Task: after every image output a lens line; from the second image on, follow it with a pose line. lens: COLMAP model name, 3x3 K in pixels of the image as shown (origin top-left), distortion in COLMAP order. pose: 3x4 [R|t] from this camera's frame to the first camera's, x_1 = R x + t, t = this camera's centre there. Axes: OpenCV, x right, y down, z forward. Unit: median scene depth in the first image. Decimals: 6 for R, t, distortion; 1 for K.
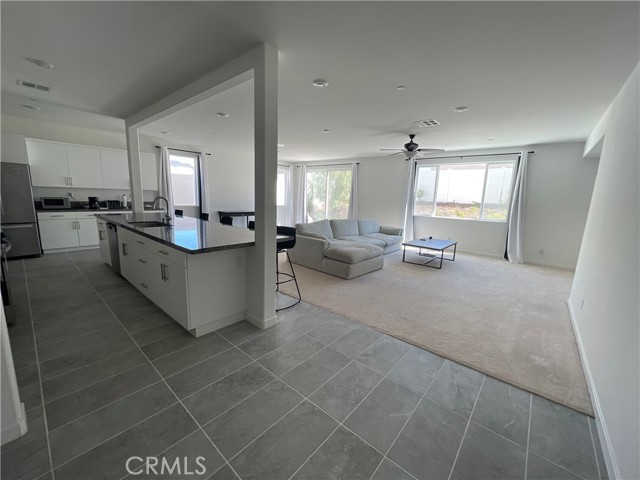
lens RADIAL K [[259.8, 0, 319.3], [0, 259.8, 242.1], [0, 0, 1]] dist [0.000290, -0.000196]
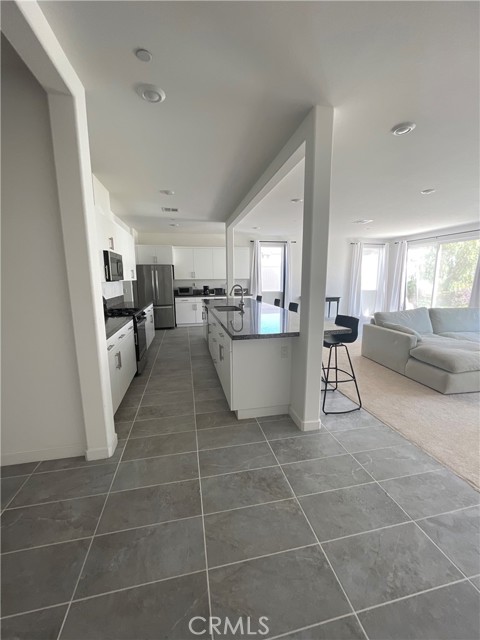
lens RADIAL K [[259.8, 0, 241.3], [0, 259.8, 321.3], [0, 0, 1]] dist [0.000290, -0.000196]
pose [[0.795729, 0.057148, -0.602951, 0.104633], [-0.069409, 0.997584, 0.002950, -0.021256], [0.601663, 0.039503, 0.797773, 0.121485]]
